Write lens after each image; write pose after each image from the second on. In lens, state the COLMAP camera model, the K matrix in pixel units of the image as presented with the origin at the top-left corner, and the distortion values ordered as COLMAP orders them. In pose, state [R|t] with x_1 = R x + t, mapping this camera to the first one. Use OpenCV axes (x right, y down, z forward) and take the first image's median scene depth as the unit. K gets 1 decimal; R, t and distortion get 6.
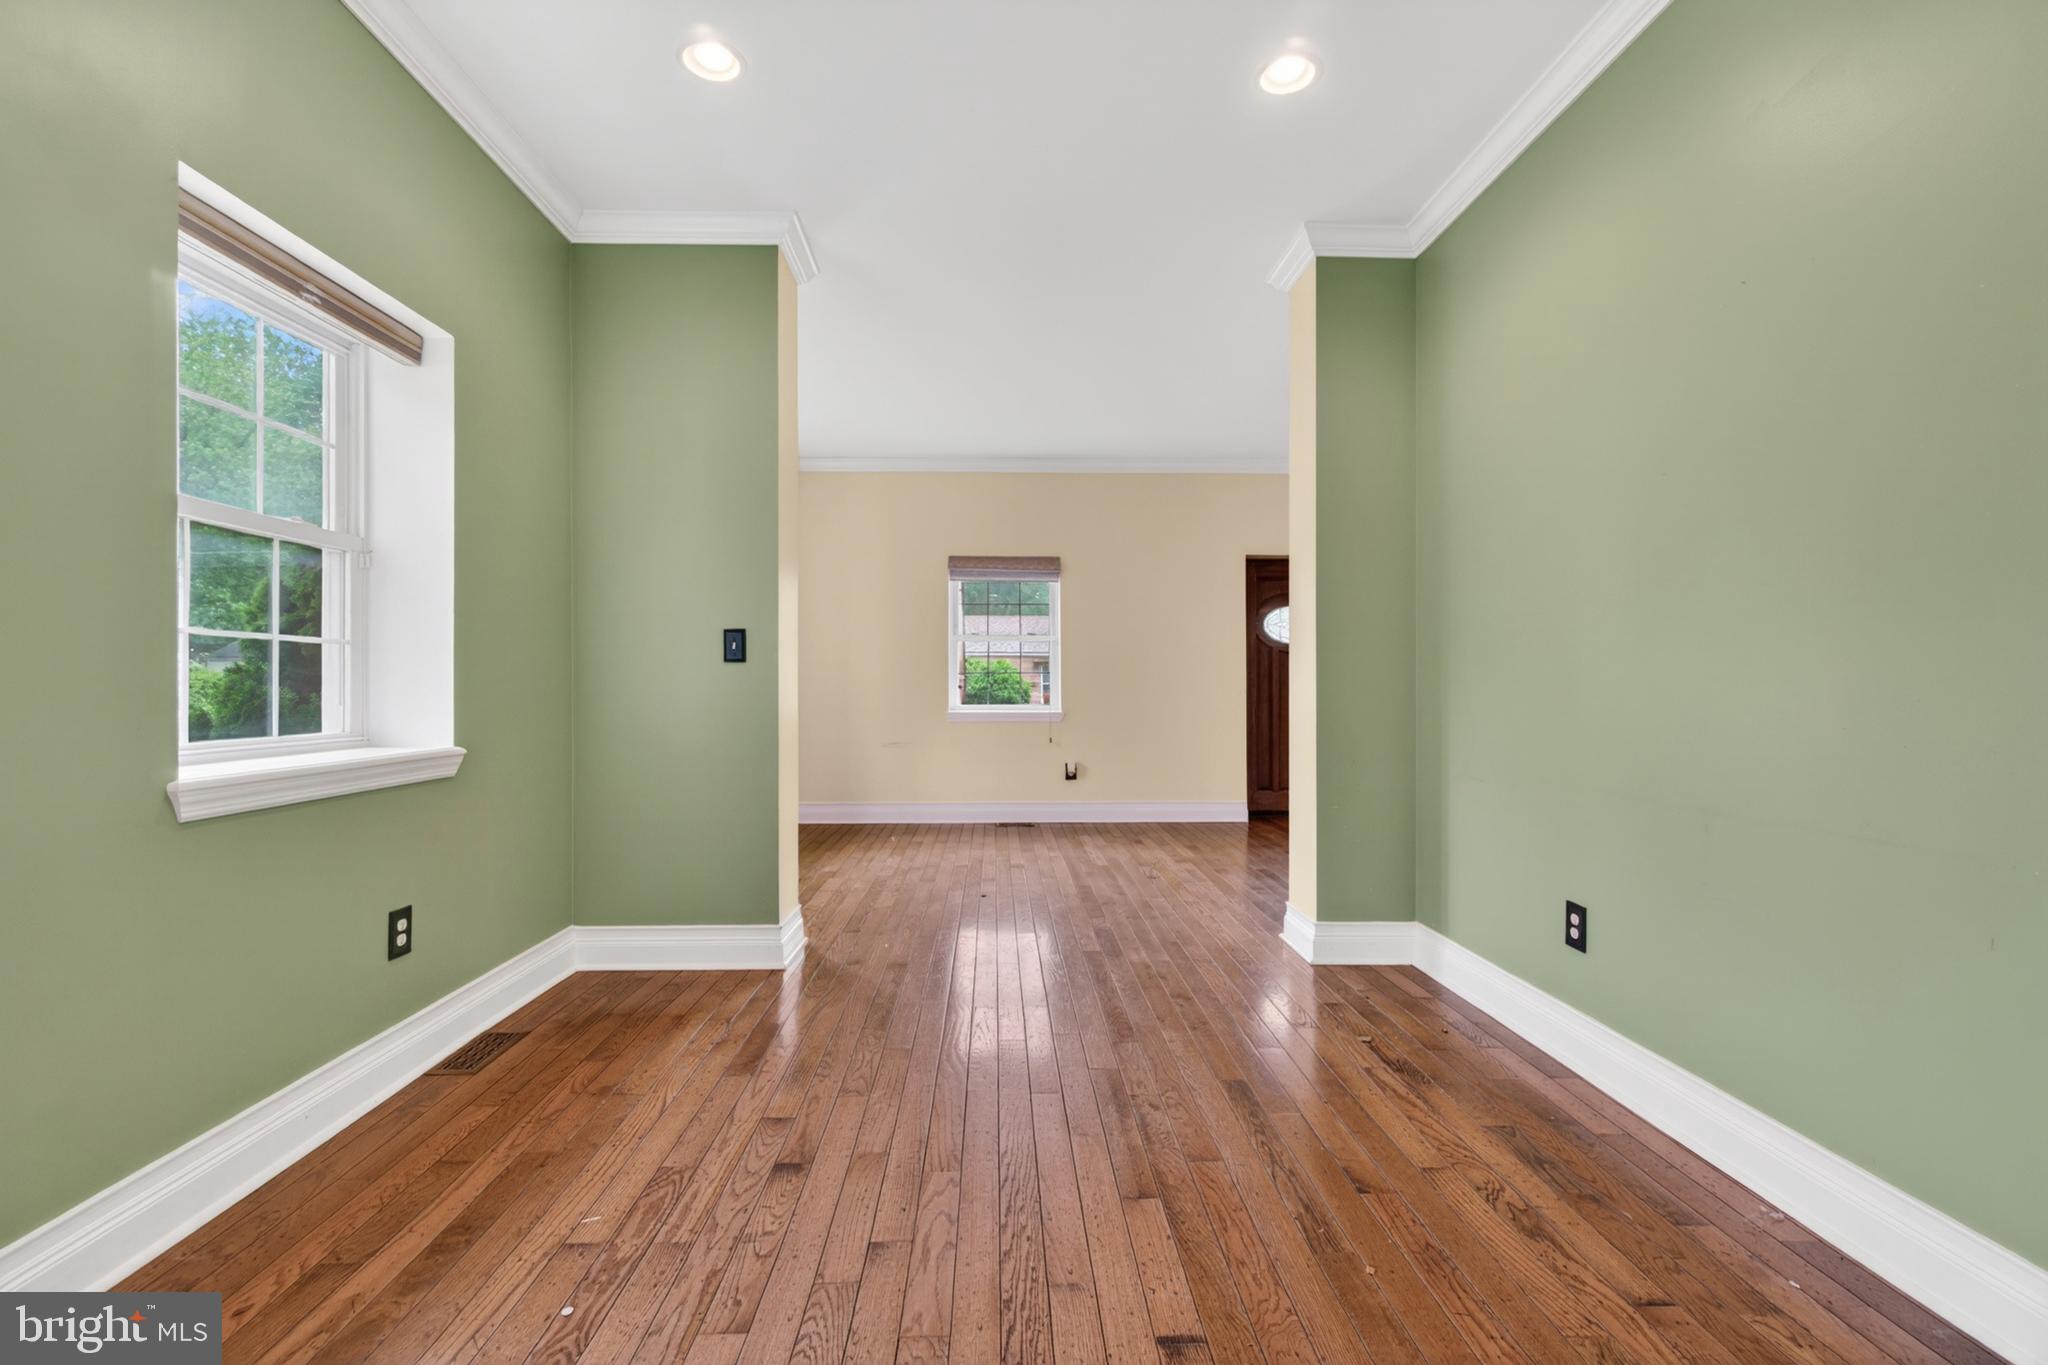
lens RADIAL K [[876.1, 0, 1029.0], [0, 876.1, 687.9], [0, 0, 1]] dist [-0.005170, 0.001843]
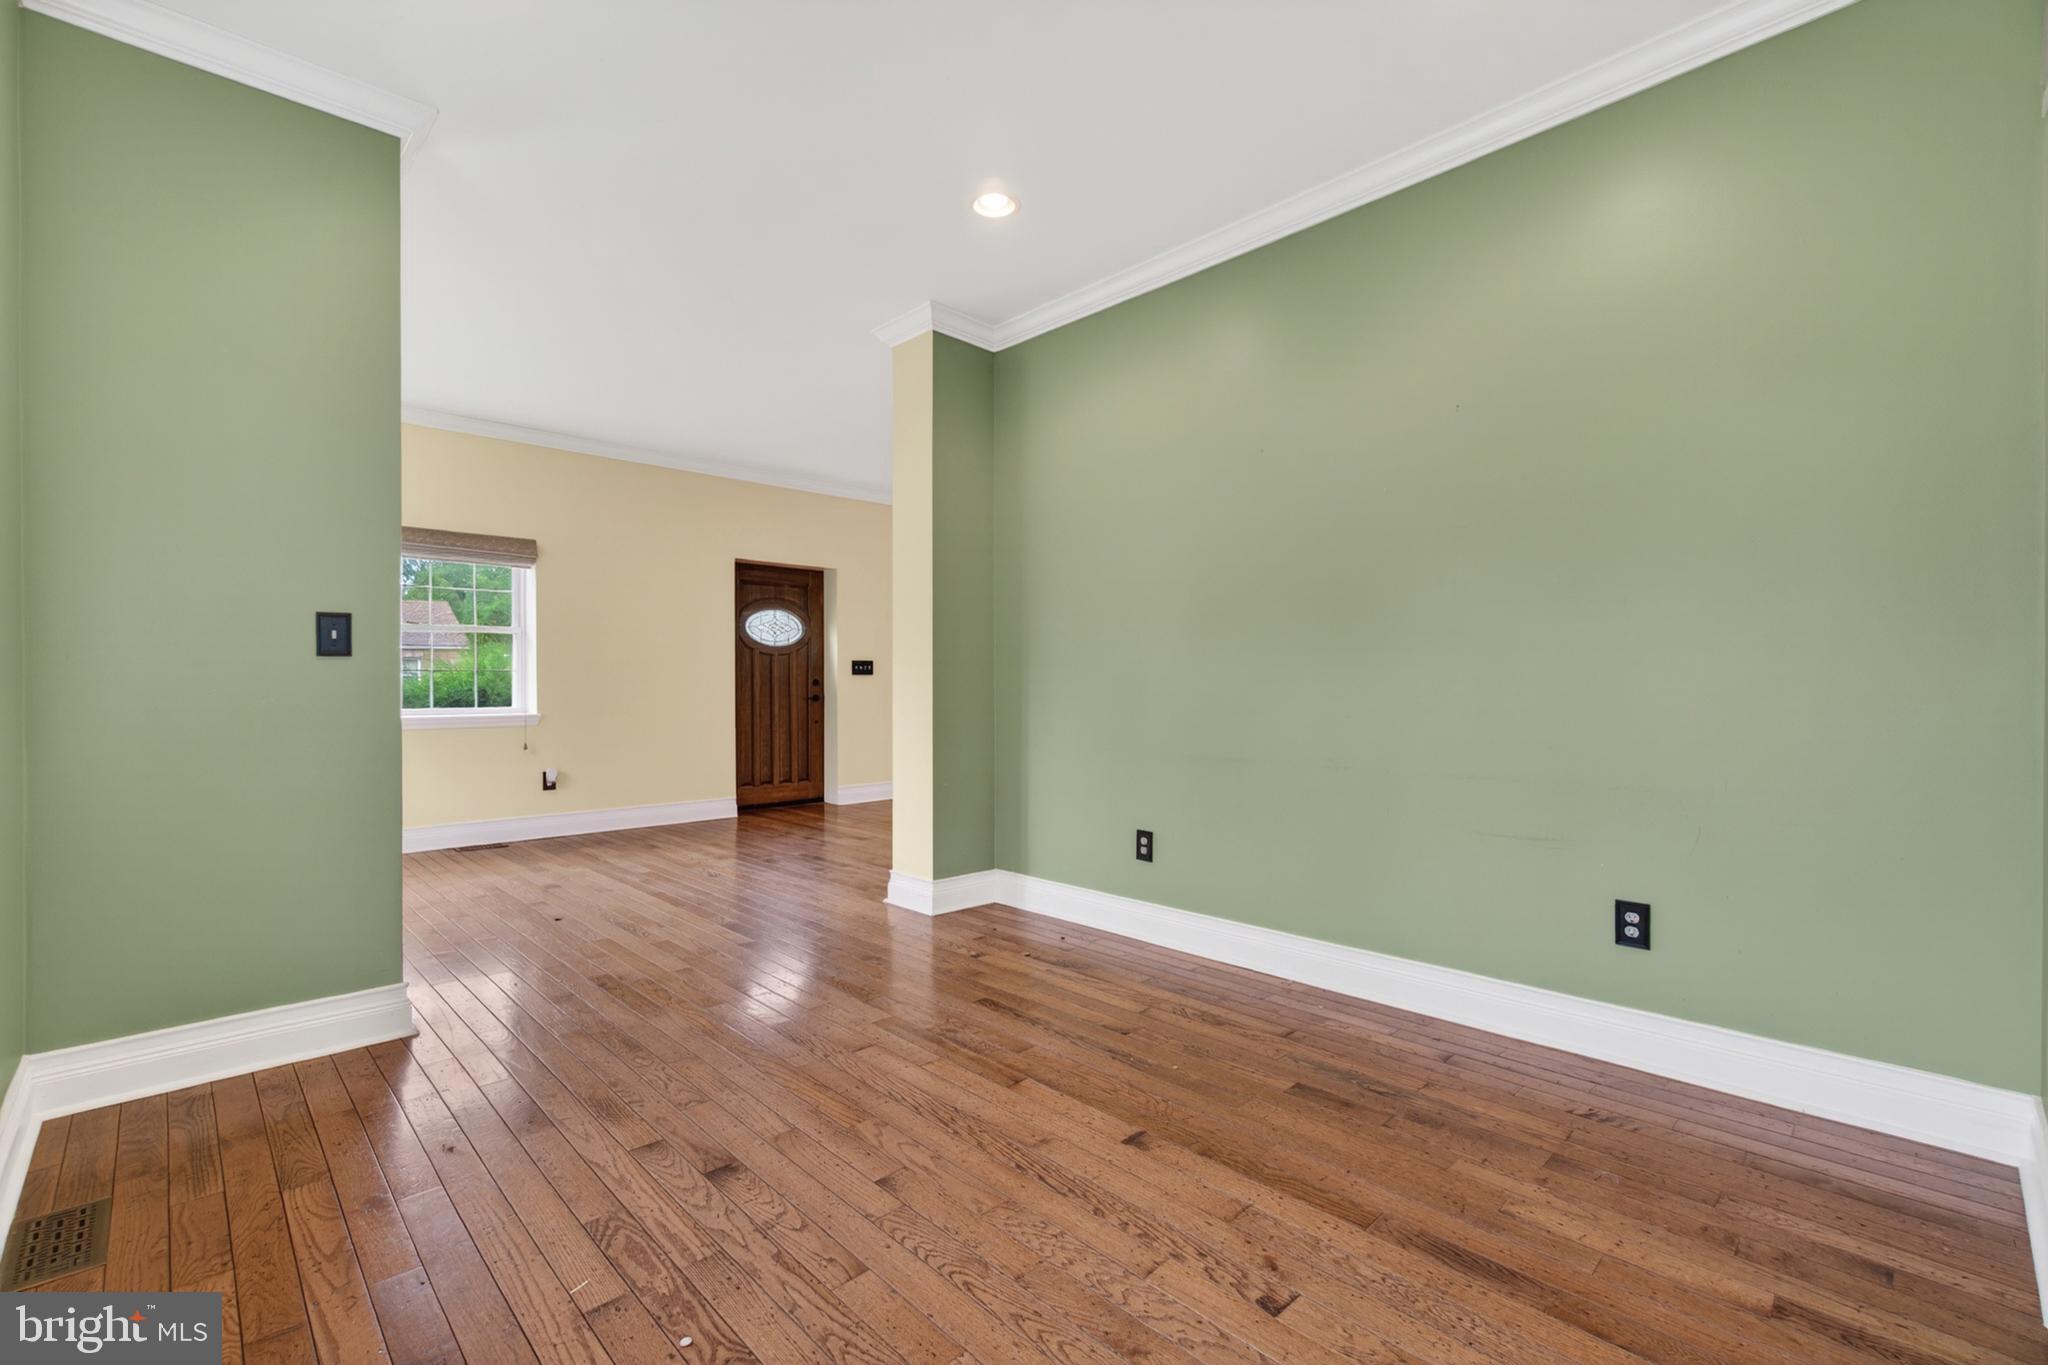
lens RADIAL K [[876.1, 0, 1019.8], [0, 876.1, 687.9], [0, 0, 1]] dist [-0.005170, 0.001843]
pose [[0.742316, -0.002565, 0.670045, -0.606763], [0.001811, 0.999997, 0.001822, -0.001435], [-0.670047, -0.000139, 0.742319, 0.031816]]
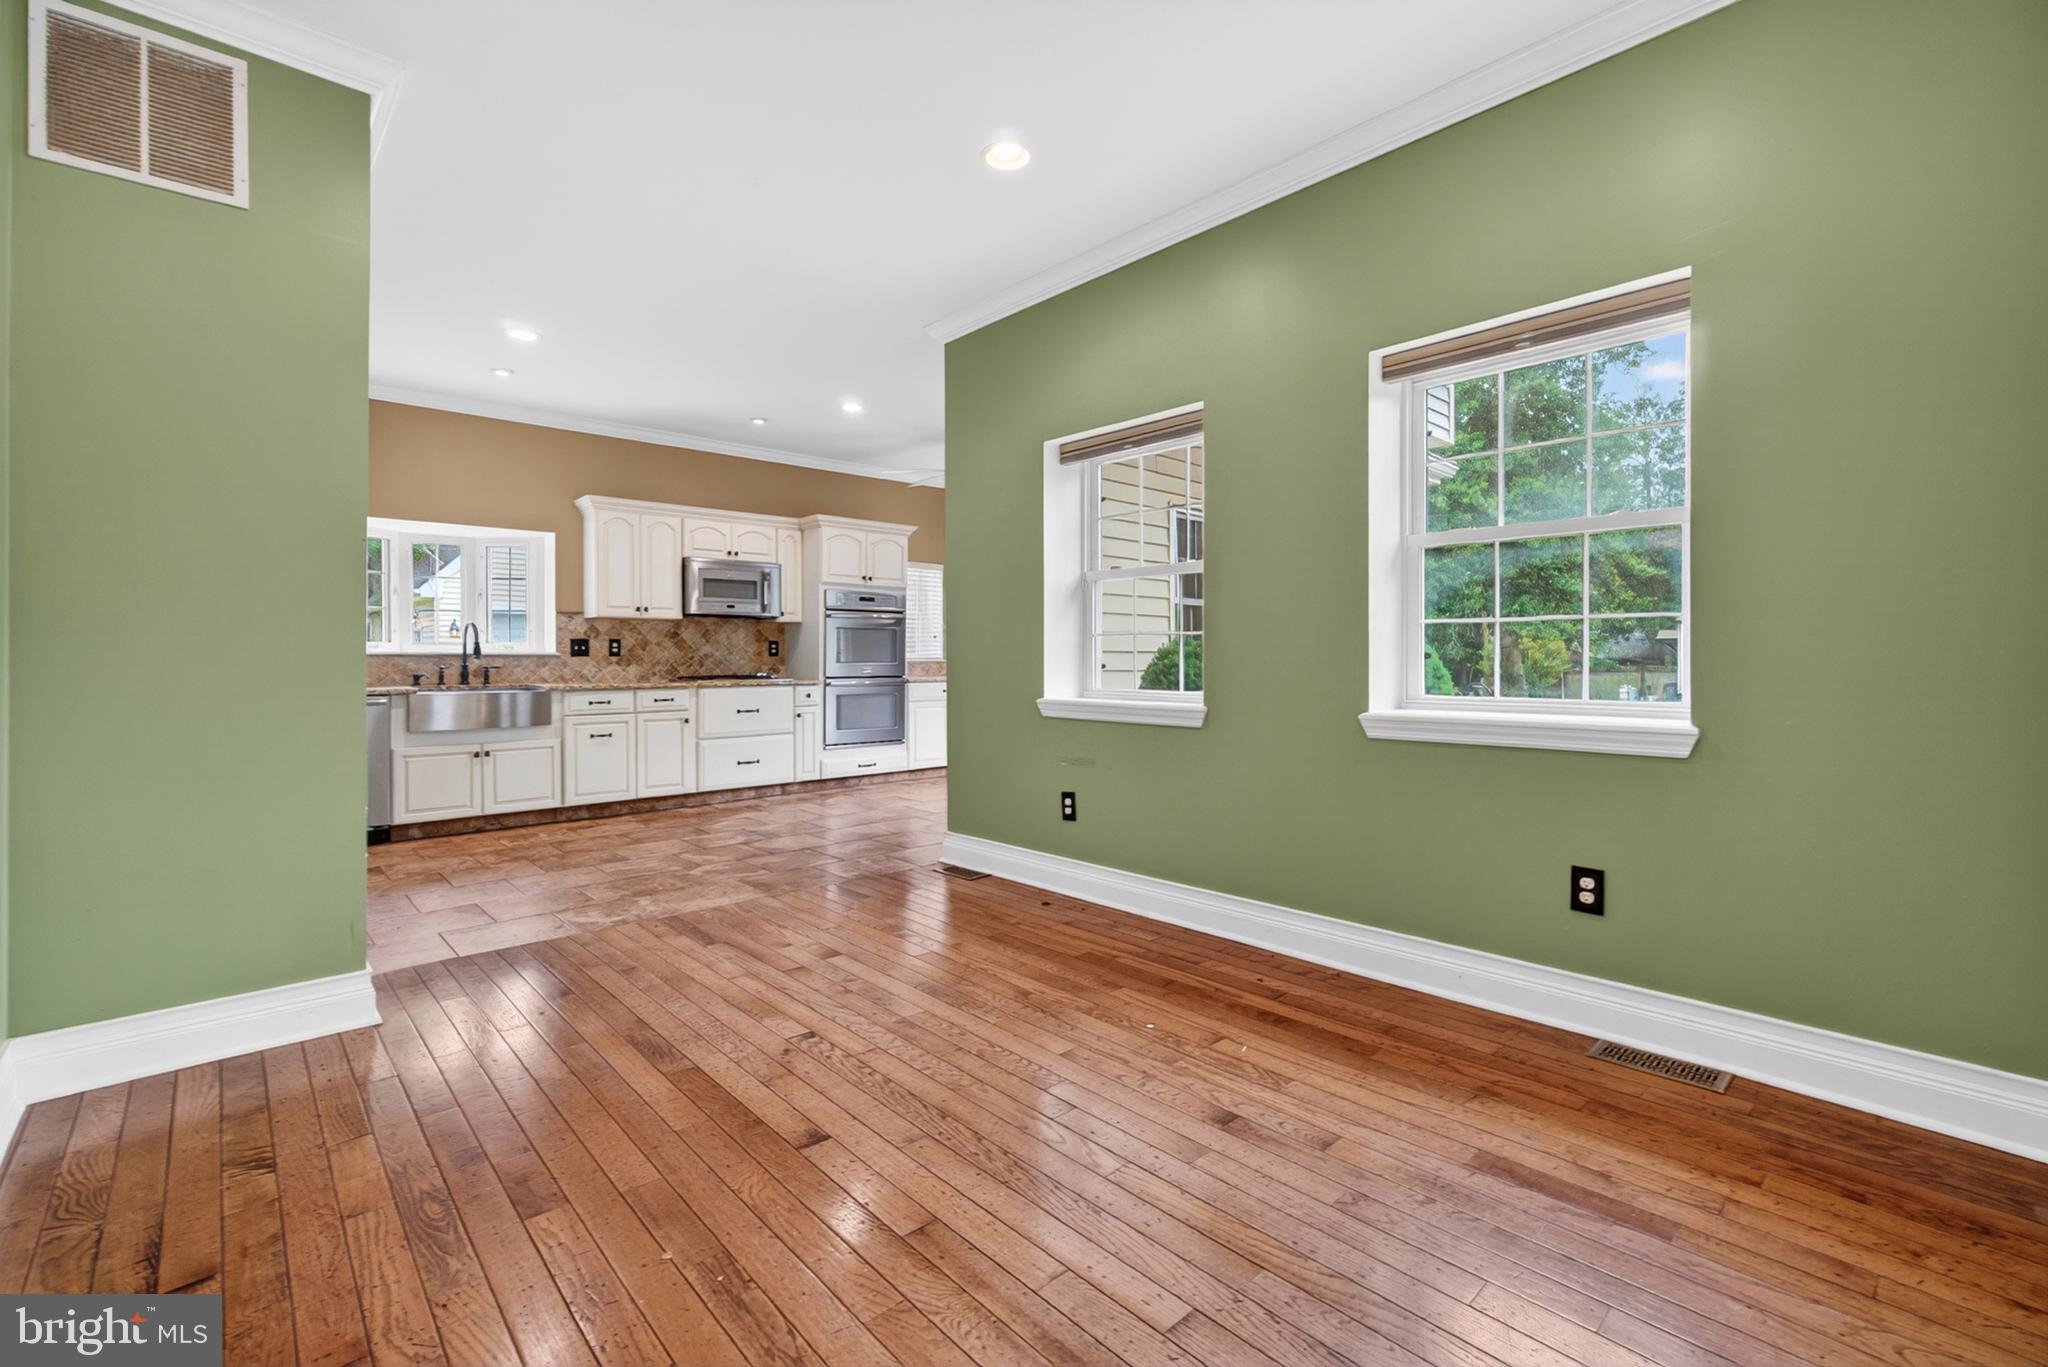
lens RADIAL K [[876.1, 0, 1015.6], [0, 876.1, 671.5], [0, 0, 1]] dist [-0.005170, 0.001843]
pose [[-0.764657, 0.010846, -0.644346, 0.517228], [0.002293, 0.999898, 0.014110, -0.001539], [0.644433, 0.009312, -0.764604, 1.442131]]
